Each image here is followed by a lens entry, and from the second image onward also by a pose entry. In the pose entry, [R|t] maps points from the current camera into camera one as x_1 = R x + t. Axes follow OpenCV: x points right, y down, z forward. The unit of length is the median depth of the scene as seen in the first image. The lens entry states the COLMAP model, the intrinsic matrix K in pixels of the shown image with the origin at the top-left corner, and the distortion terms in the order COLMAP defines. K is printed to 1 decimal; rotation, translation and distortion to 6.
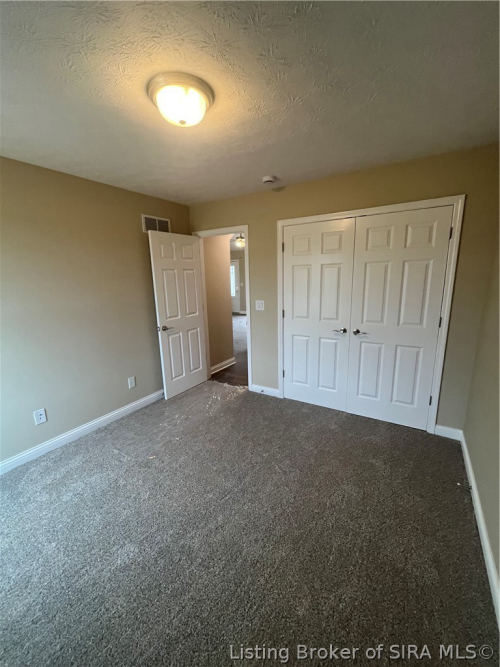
lens RADIAL K [[273.8, 0, 250.0], [0, 273.8, 333.5], [0, 0, 1]] dist [-0.000779, -0.000086]
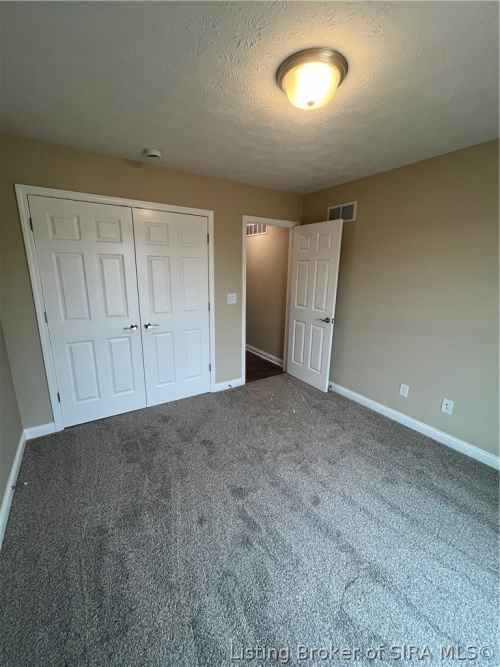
lens RADIAL K [[273.8, 0, 250.0], [0, 273.8, 333.5], [0, 0, 1]] dist [-0.000779, -0.000086]
pose [[0.424202, -0.184004, 0.886676, -0.438168], [0.166663, 0.978277, 0.123279, -0.047780], [-0.890099, 0.095481, 0.445654, 0.273510]]
